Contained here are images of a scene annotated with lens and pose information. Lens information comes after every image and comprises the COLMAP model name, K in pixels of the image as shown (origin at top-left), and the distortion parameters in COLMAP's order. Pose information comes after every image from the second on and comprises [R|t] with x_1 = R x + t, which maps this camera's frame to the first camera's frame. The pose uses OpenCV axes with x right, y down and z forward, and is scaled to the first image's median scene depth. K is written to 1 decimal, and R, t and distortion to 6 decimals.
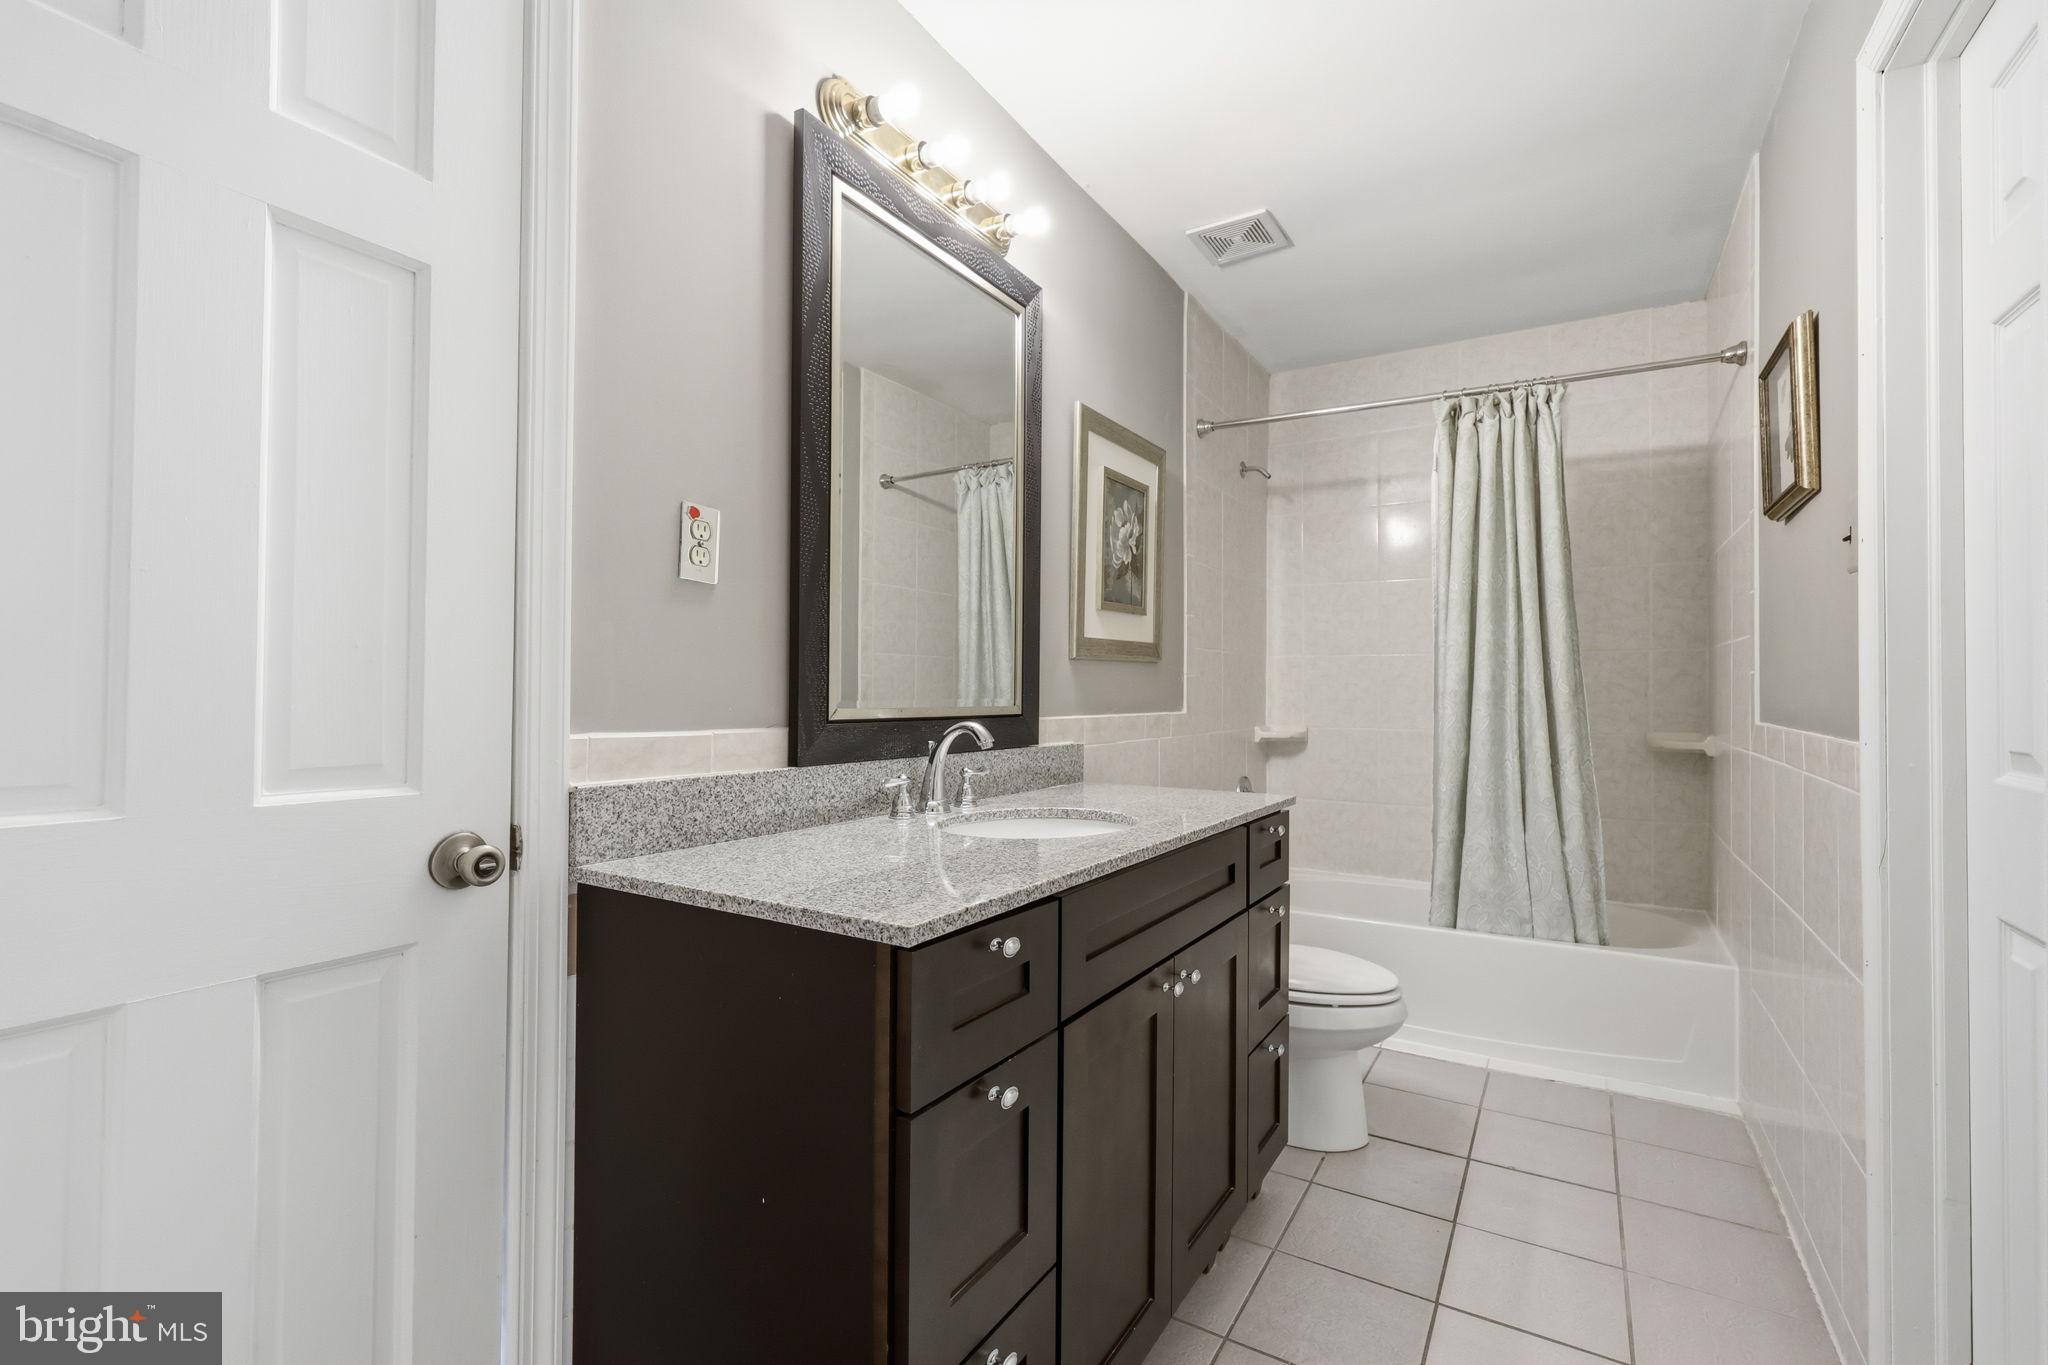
lens RADIAL K [[939.2, 0, 1015.3], [0, 939.2, 684.4], [0, 0, 1]] dist [0.001390, 0.000198]
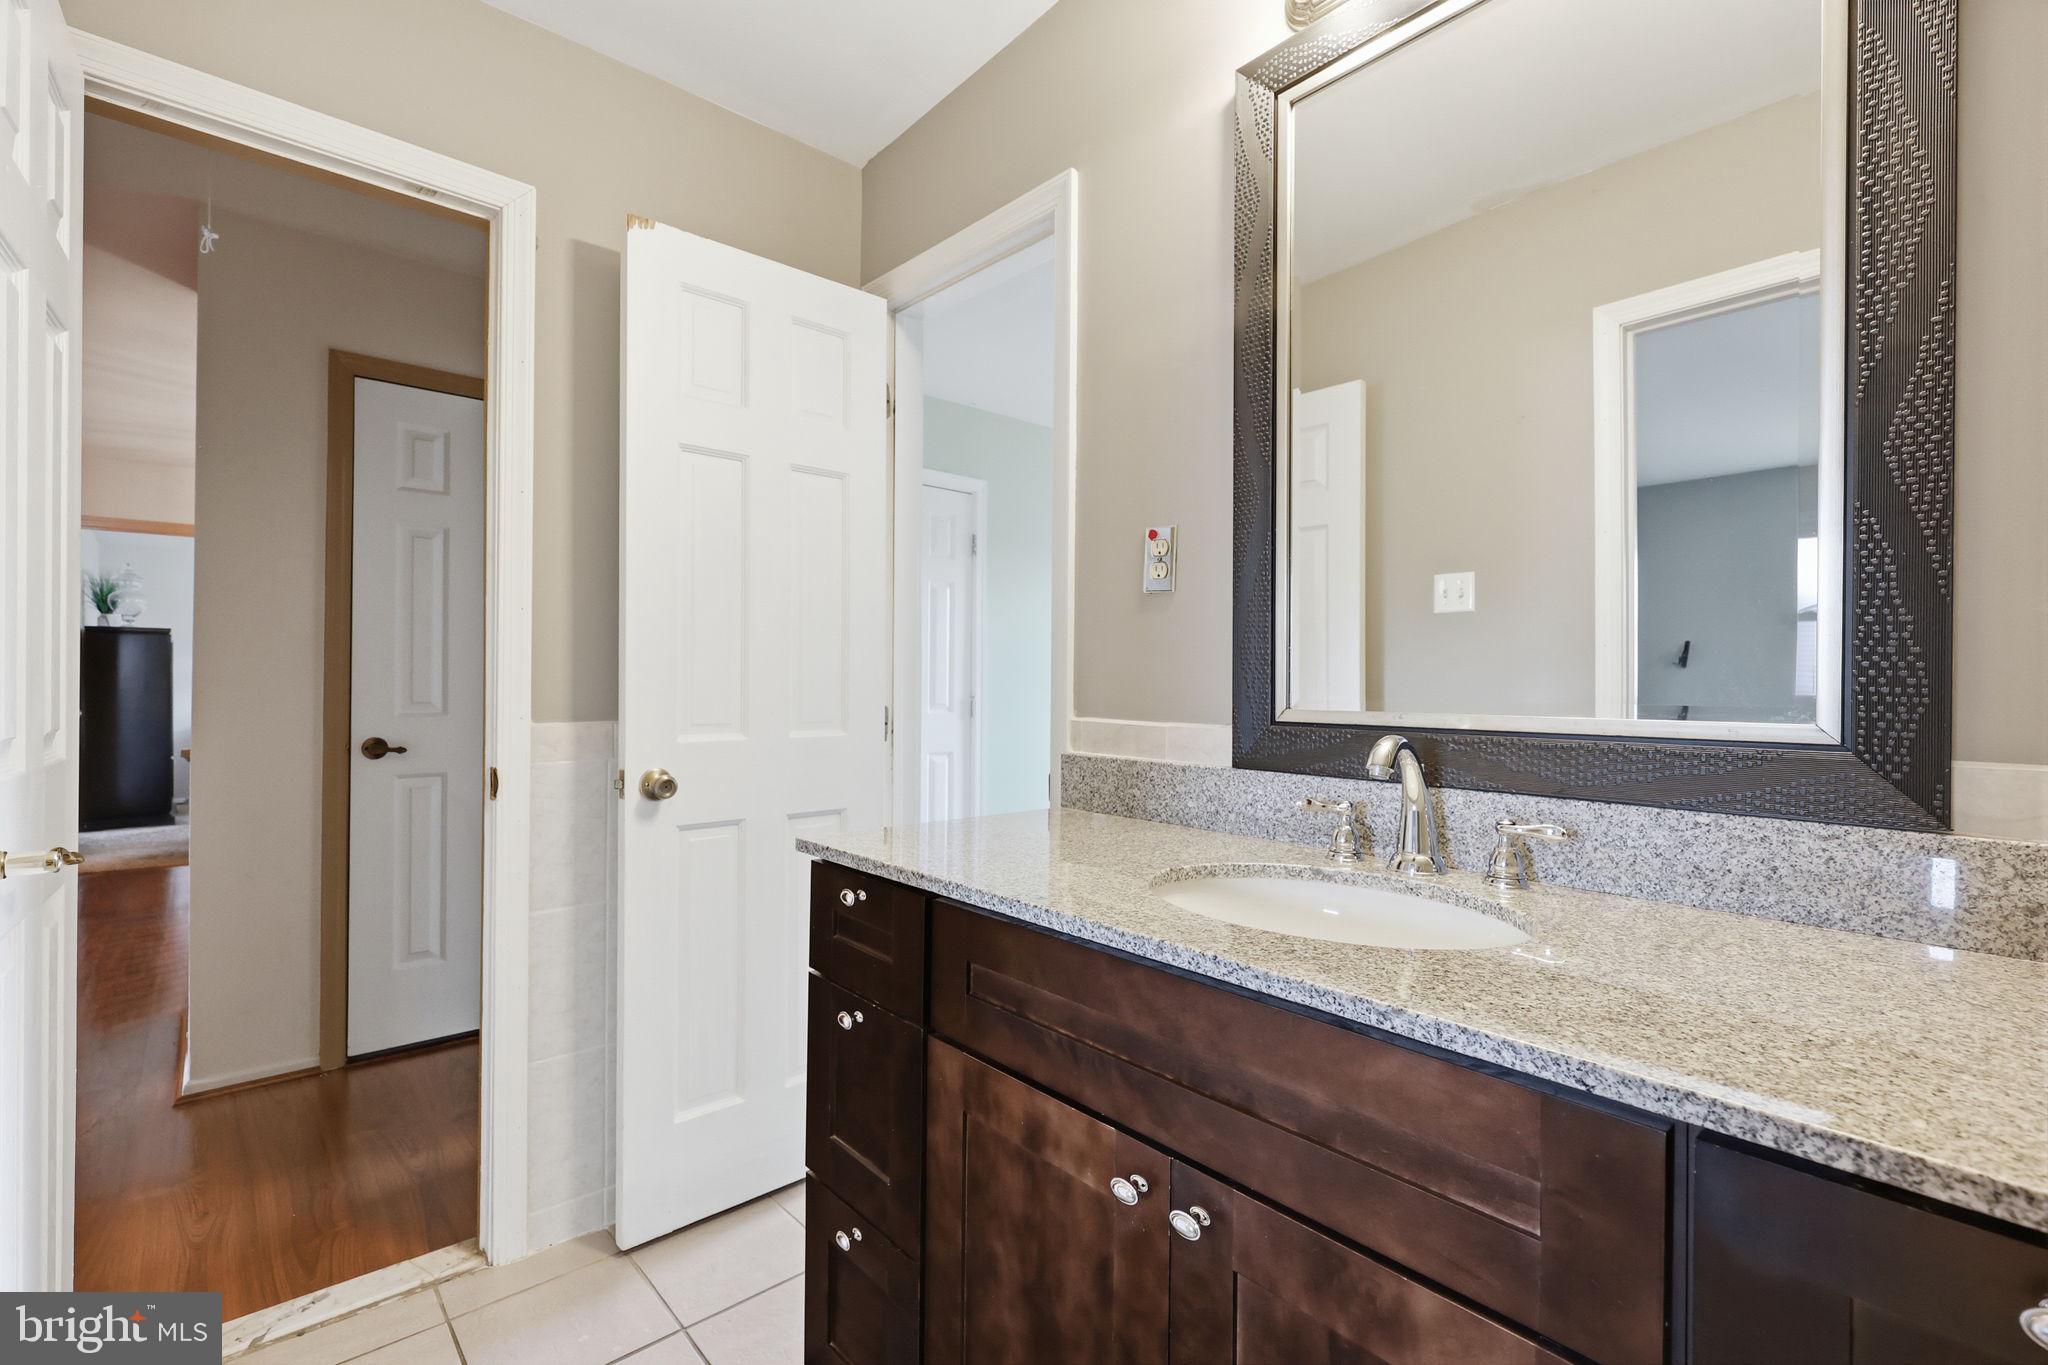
lens RADIAL K [[939.2, 0, 1015.3], [0, 939.2, 684.4], [0, 0, 1]] dist [0.001390, 0.000198]
pose [[-0.324439, -0.008683, -0.945867, 0.771982], [-0.001250, 0.999961, -0.008751, 0.012896], [0.945906, -0.001657, -0.324438, 1.153955]]
